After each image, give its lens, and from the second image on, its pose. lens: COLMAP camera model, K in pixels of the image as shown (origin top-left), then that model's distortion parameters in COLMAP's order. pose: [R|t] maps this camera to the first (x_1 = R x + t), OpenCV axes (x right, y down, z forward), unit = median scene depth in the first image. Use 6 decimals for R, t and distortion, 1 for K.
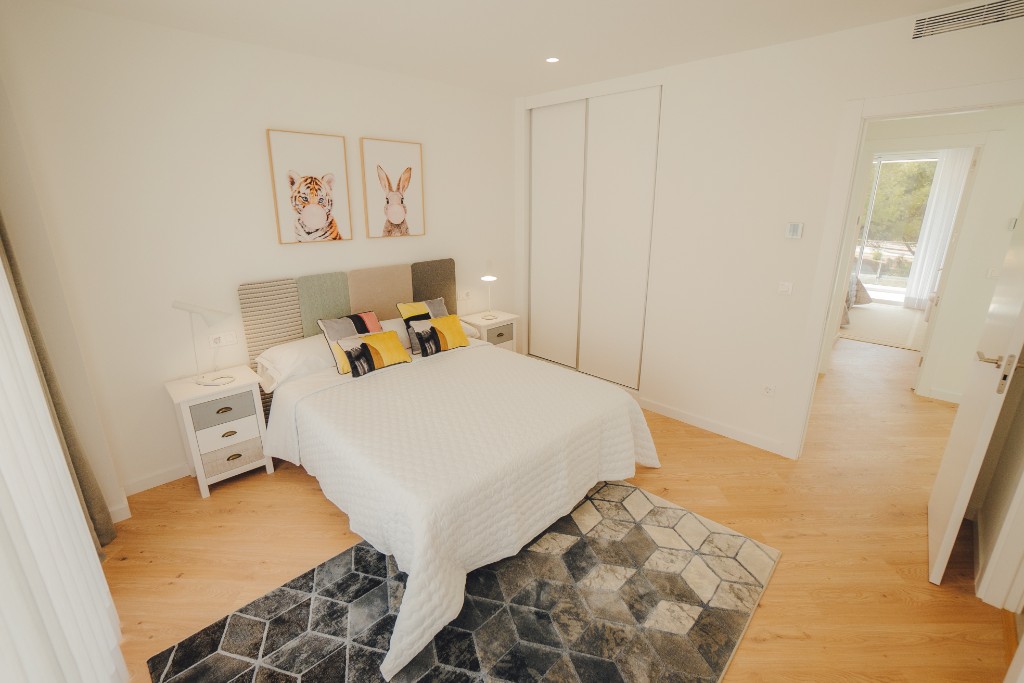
lens RADIAL K [[453.9, 0, 511.2], [0, 453.9, 333.1], [0, 0, 1]] dist [-0.070779, 0.024626]
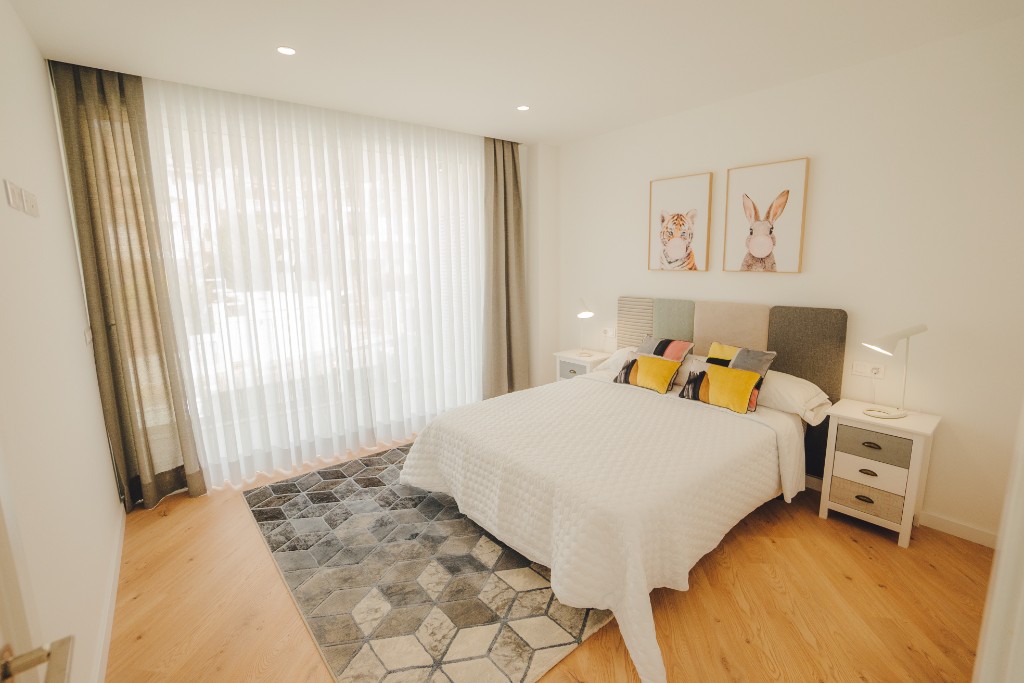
lens RADIAL K [[453.9, 0, 511.2], [0, 453.9, 333.1], [0, 0, 1]] dist [-0.070779, 0.024626]
pose [[-0.109617, 0.162193, -0.980652, 0.706684], [-0.260924, 0.947302, 0.185843, -0.148254], [0.959116, 0.276247, -0.061520, 0.676249]]
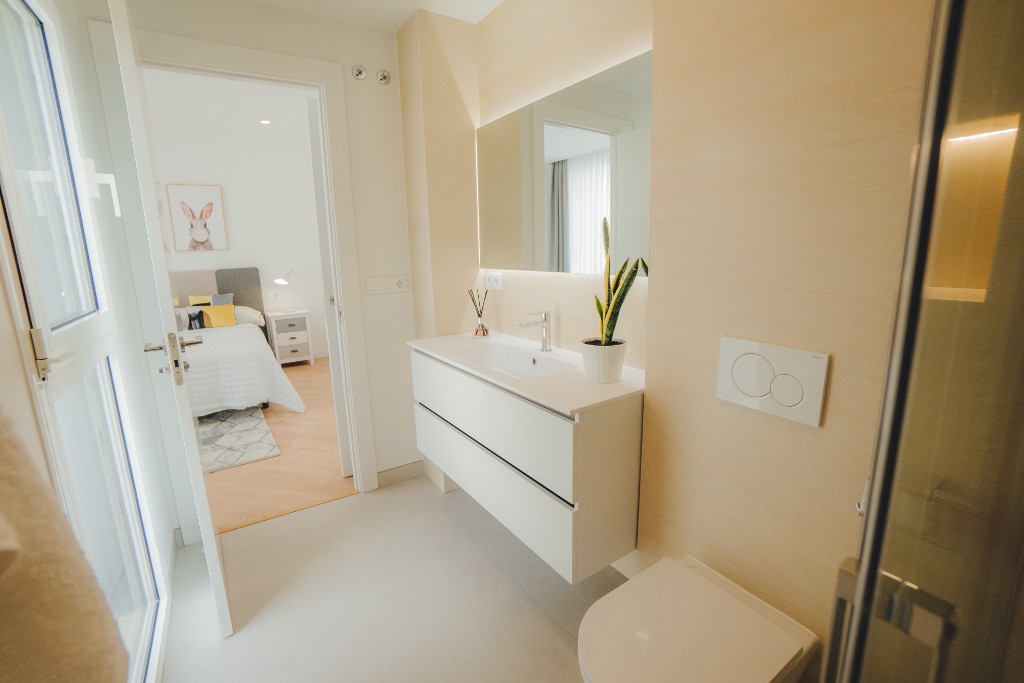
lens RADIAL K [[453.9, 0, 511.2], [0, 453.9, 333.1], [0, 0, 1]] dist [-0.070779, 0.024626]
pose [[0.980825, 0.010182, -0.194624, 1.055167], [-0.027496, 0.995875, -0.086468, 0.150279], [0.192941, 0.090161, 0.977059, -0.159786]]
